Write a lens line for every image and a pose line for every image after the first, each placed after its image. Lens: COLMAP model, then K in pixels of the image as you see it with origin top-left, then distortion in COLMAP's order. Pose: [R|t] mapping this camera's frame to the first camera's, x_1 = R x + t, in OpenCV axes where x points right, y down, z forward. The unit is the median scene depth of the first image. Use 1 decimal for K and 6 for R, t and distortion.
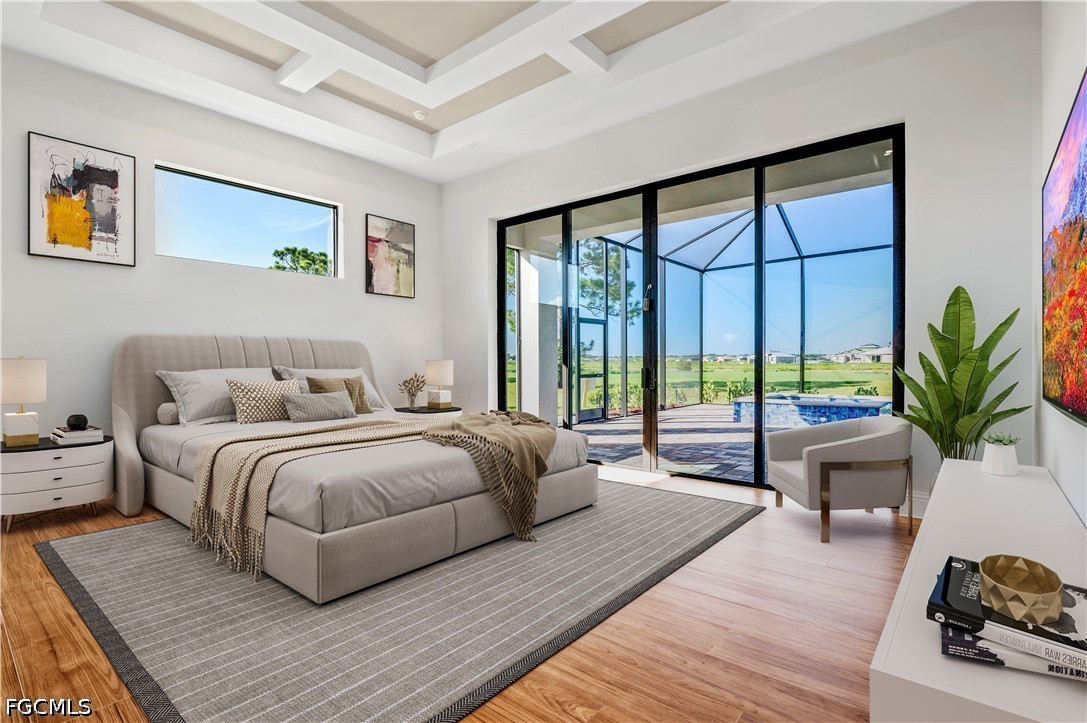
lens RADIAL K [[529.9, 0, 545.8], [0, 529.9, 361.2], [0, 0, 1]] dist [-0.000885, -0.000284]
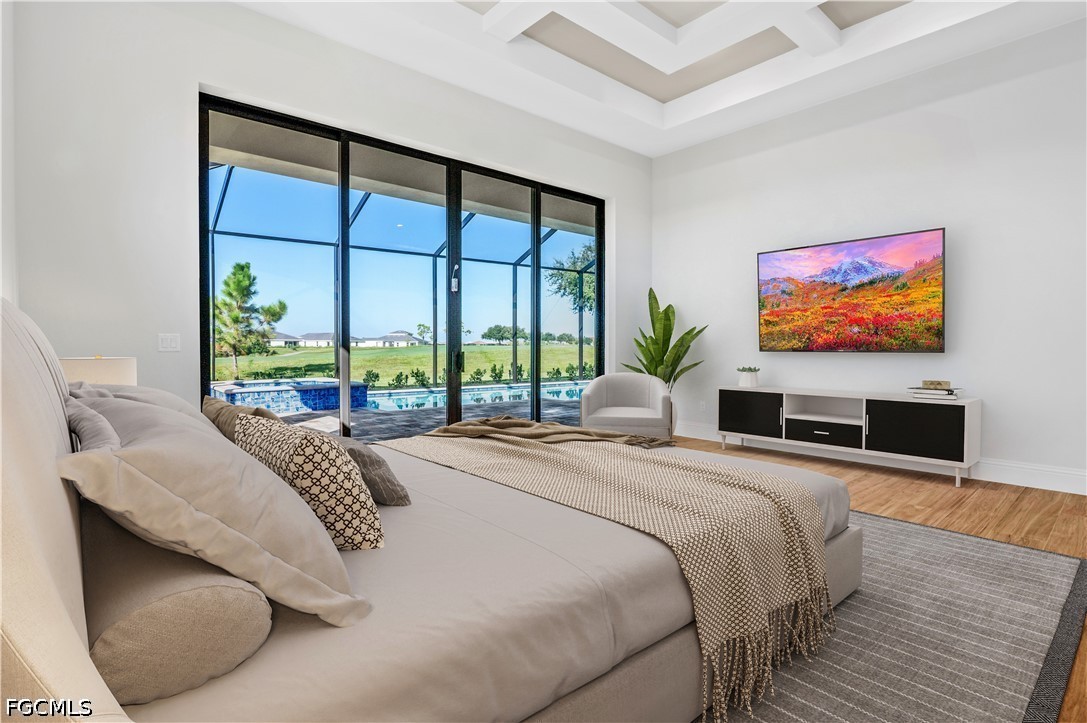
lens RADIAL K [[529.9, 0, 545.8], [0, 529.9, 361.2], [0, 0, 1]] dist [-0.000885, -0.000284]
pose [[0.162156, -0.025900, 0.986425, -1.046717], [-0.004705, 0.999624, 0.027020, 0.001257], [-0.986754, -0.009023, 0.161974, 0.980241]]
